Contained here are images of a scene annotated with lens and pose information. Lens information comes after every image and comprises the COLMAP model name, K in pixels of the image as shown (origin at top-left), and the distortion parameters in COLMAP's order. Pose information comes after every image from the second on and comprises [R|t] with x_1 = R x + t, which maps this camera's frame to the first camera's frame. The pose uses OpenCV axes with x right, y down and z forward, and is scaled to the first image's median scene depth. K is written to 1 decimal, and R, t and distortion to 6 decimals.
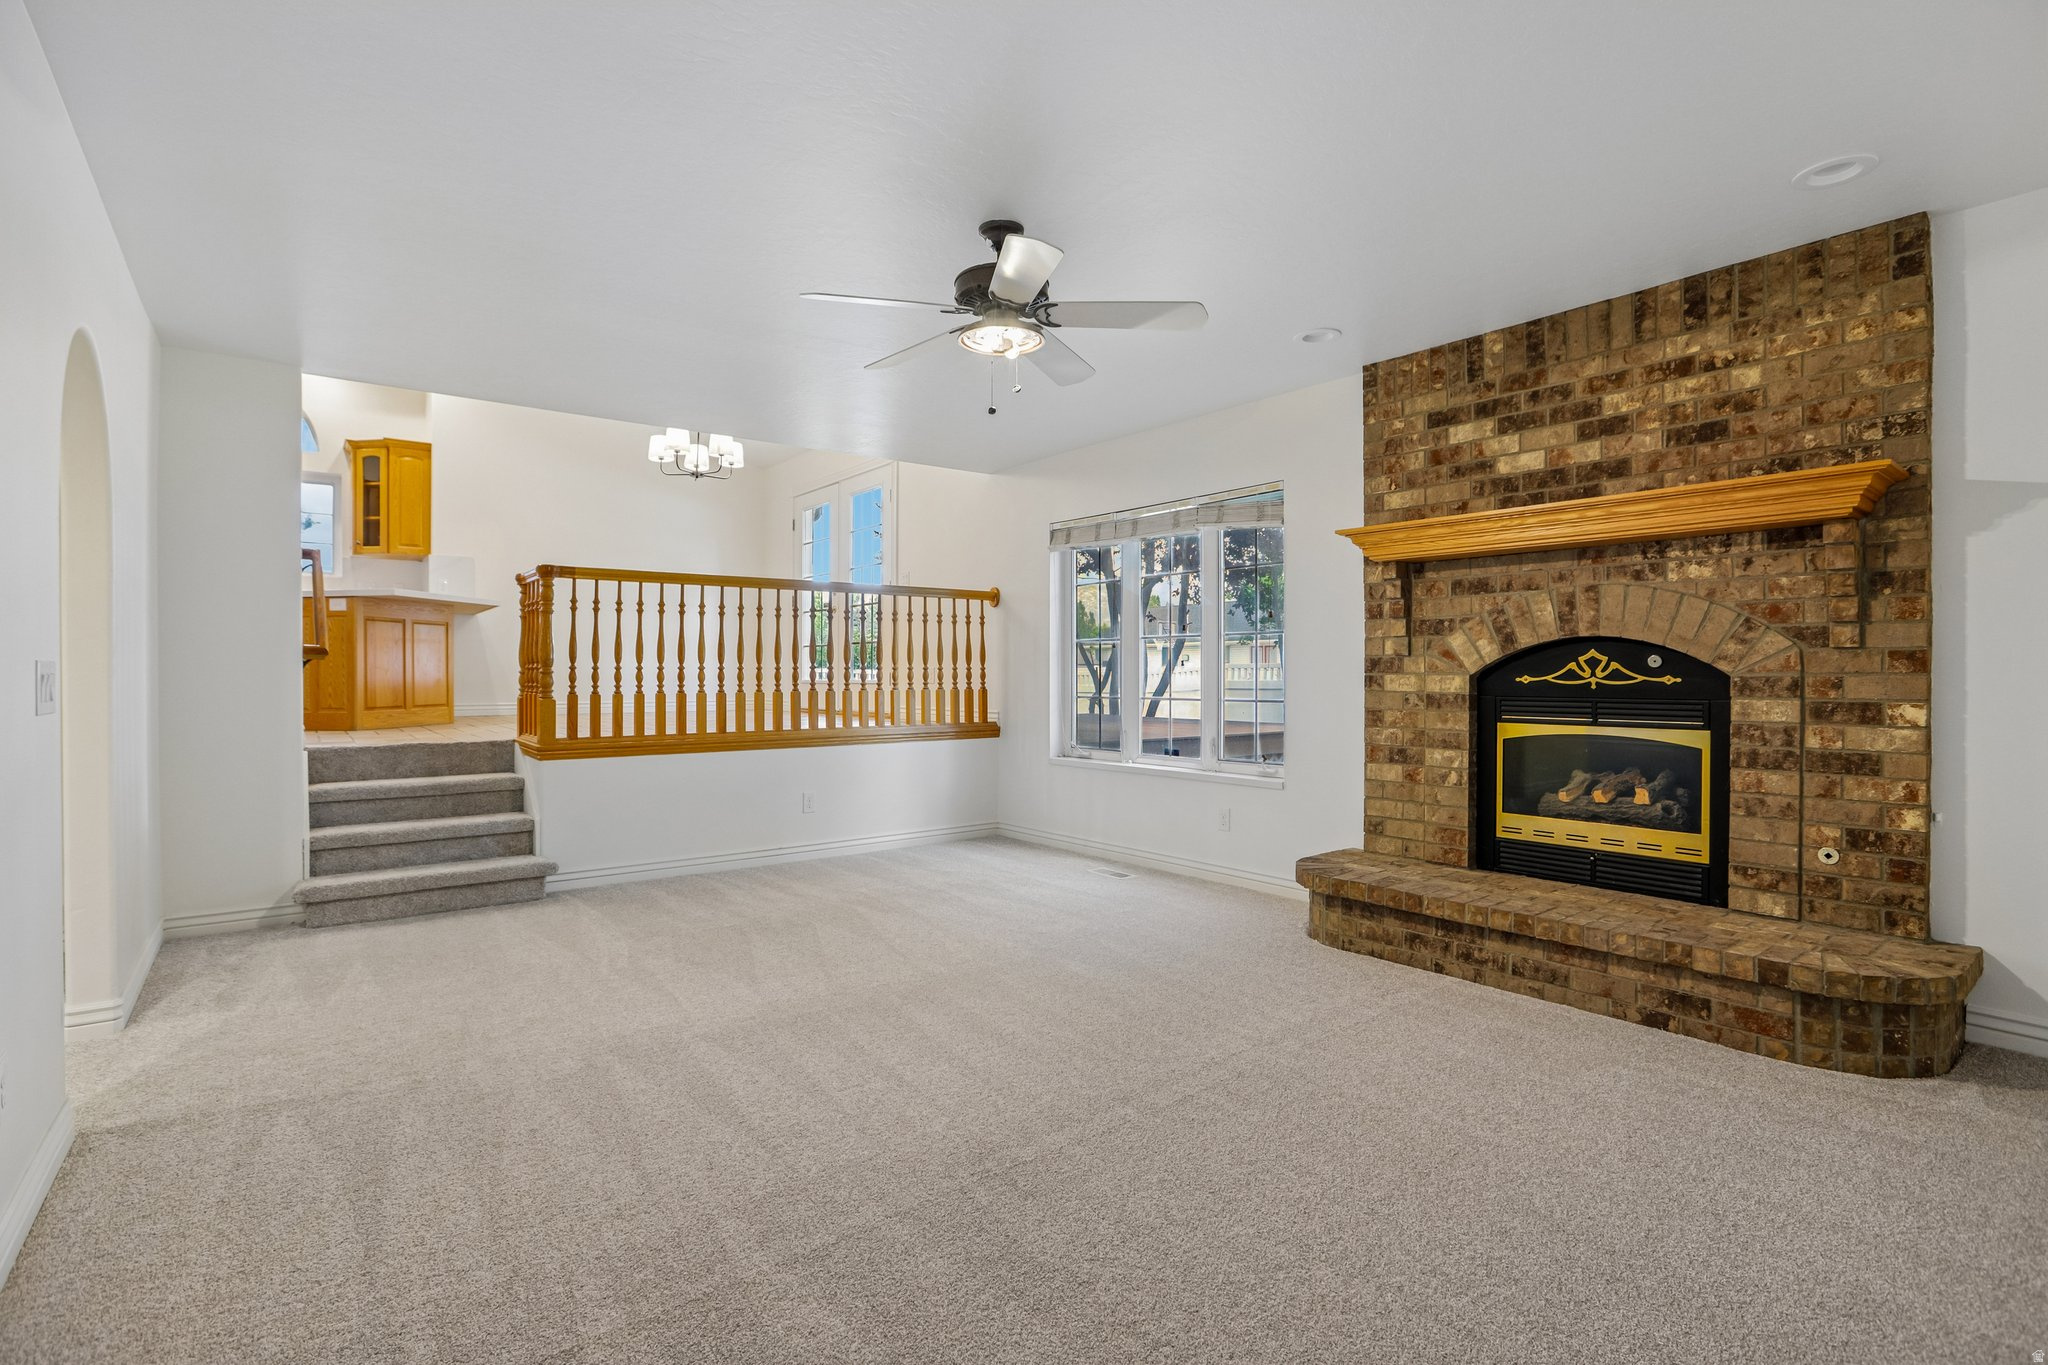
lens RADIAL K [[971.4, 0, 1024.0], [0, 971.4, 682.5], [0, 0, 1]] dist [0.000340, 0.000443]
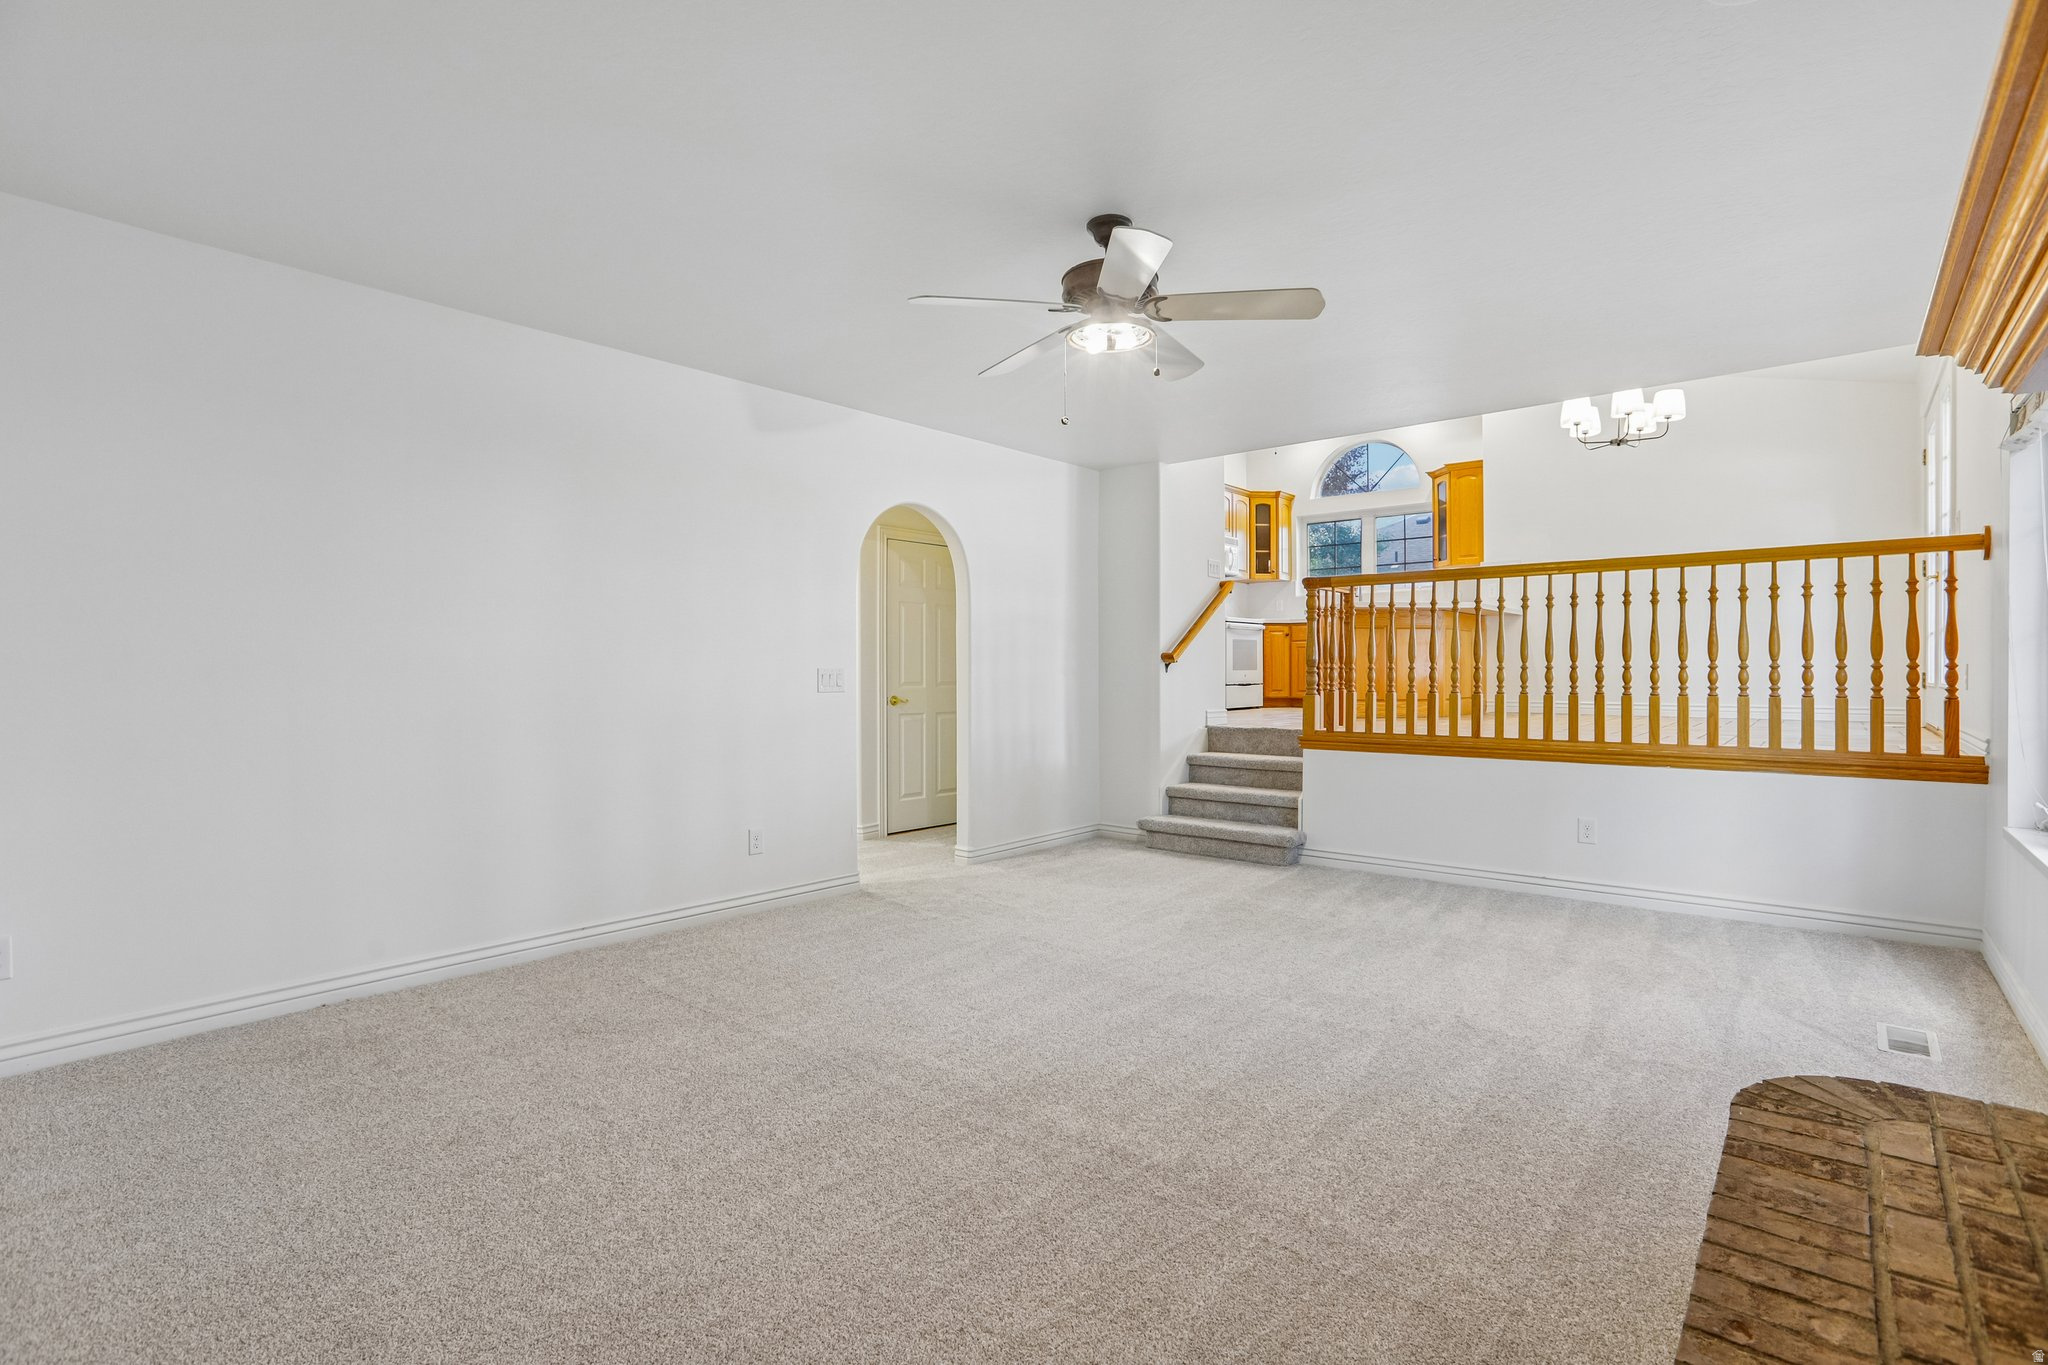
lens RADIAL K [[971.4, 0, 1024.0], [0, 971.4, 682.5], [0, 0, 1]] dist [0.000340, 0.000443]
pose [[0.226295, 0.010547, -0.974002, 0.671572], [-0.010270, 0.999912, 0.008441, -0.005053], [0.974005, 0.008093, 0.226384, 0.511462]]
